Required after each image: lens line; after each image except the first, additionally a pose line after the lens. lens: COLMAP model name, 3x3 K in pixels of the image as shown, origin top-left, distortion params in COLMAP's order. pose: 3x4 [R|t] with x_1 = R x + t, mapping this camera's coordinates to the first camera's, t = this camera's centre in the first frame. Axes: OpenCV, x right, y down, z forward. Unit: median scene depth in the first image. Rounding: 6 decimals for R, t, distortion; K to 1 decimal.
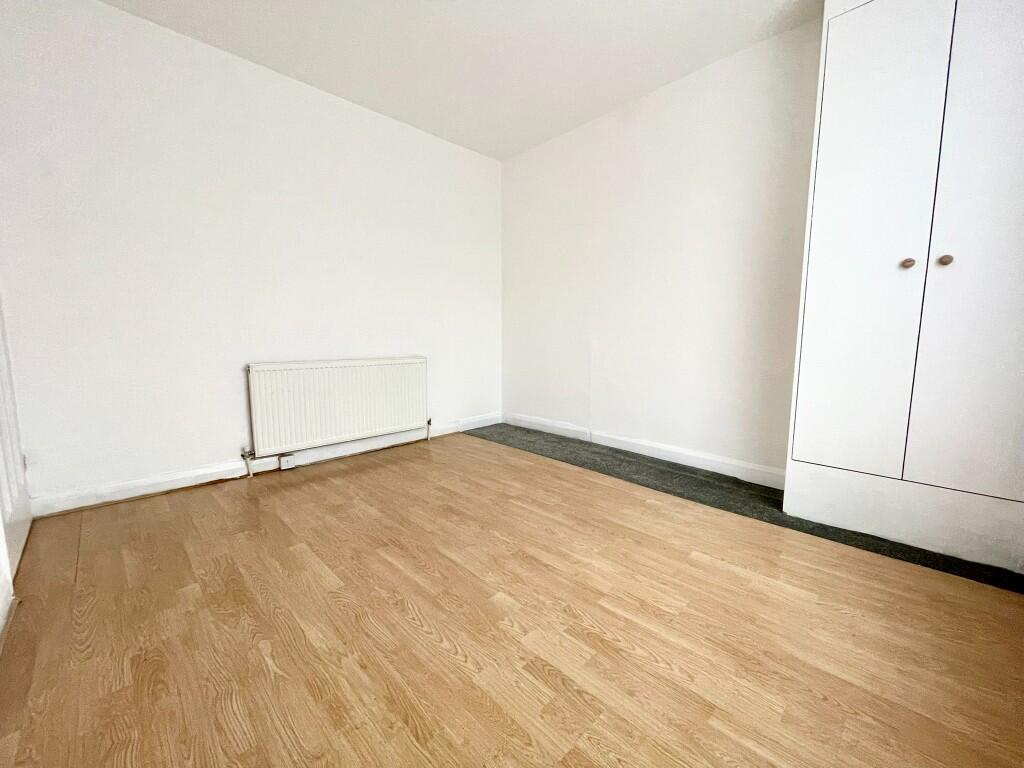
lens RADIAL K [[413.5, 0, 511.6], [0, 413.5, 382.8], [0, 0, 1]] dist [-0.000609, -0.000572]
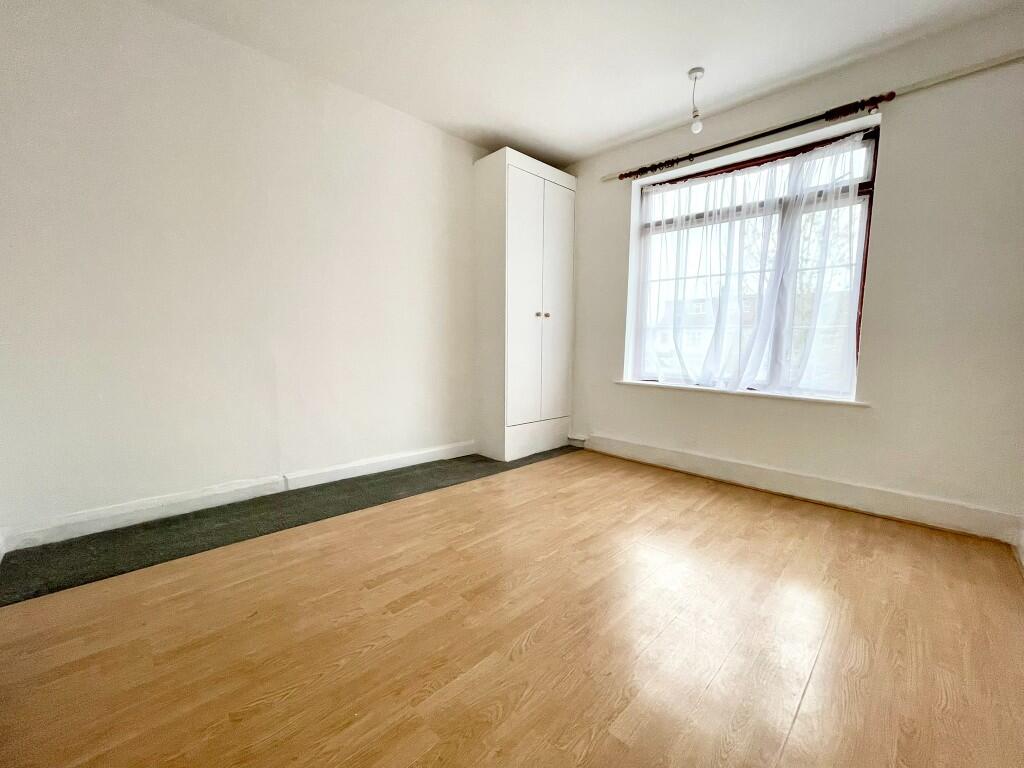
lens RADIAL K [[413.5, 0, 512.5], [0, 413.5, 386.7], [0, 0, 1]] dist [-0.000609, -0.000572]
pose [[-0.010993, -0.101556, 0.994769, -0.826296], [0.100537, 0.989676, 0.102147, -0.119706], [-0.994873, 0.101134, -0.000670, 0.884015]]
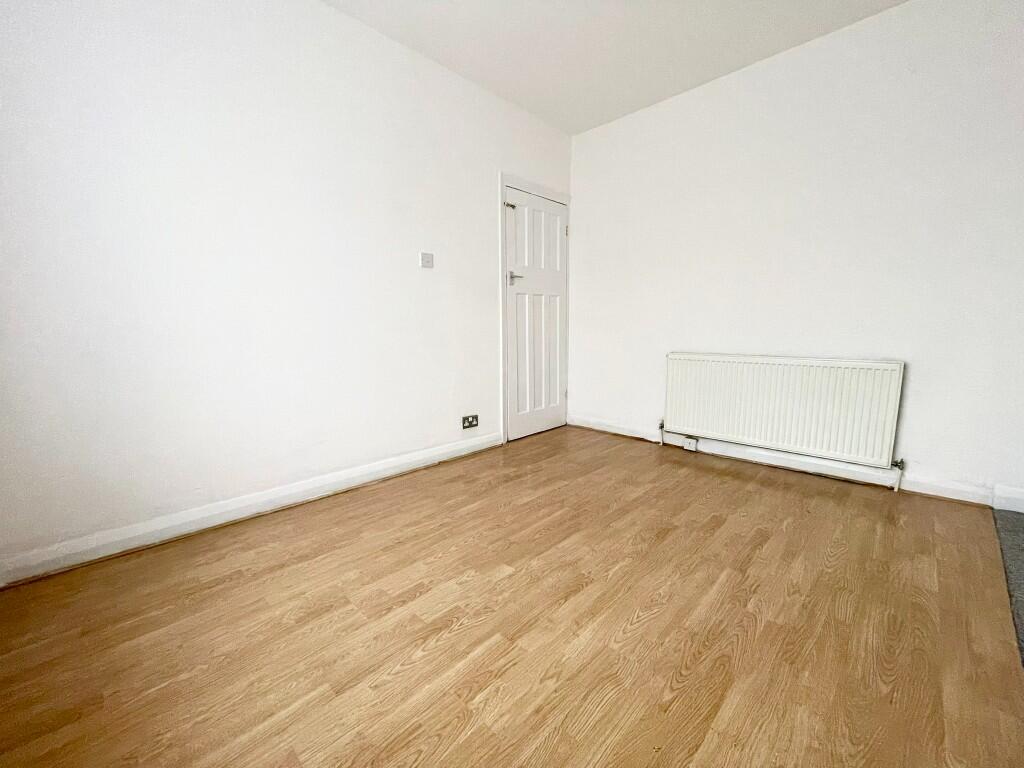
lens RADIAL K [[413.5, 0, 514.4], [0, 413.5, 380.8], [0, 0, 1]] dist [-0.000609, -0.000572]
pose [[0.019046, 0.125715, -0.991884, 0.651969], [-0.105287, 0.986800, 0.123049, -0.075970], [0.994259, 0.102089, 0.032031, 0.606418]]
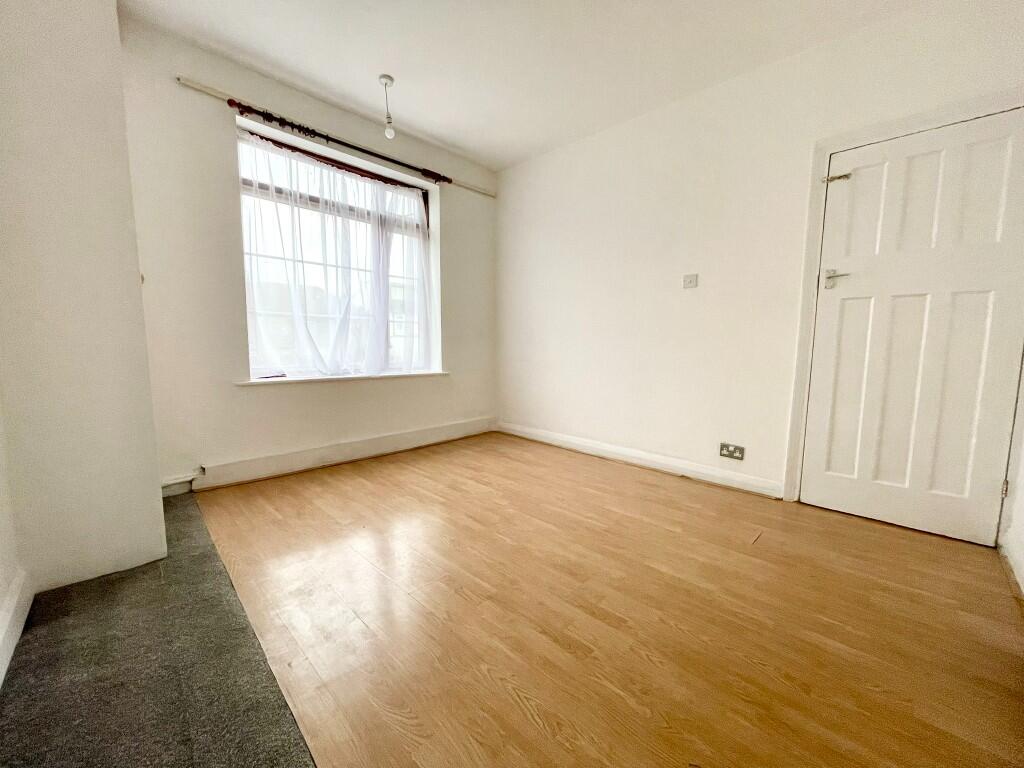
lens RADIAL K [[413.5, 0, 514.1], [0, 413.5, 385.6], [0, 0, 1]] dist [-0.000609, -0.000572]
pose [[-0.999655, -0.012709, -0.022999, -0.017373], [-0.017589, 0.973889, 0.226343, -0.210725], [0.019522, 0.226669, -0.973776, 1.640709]]
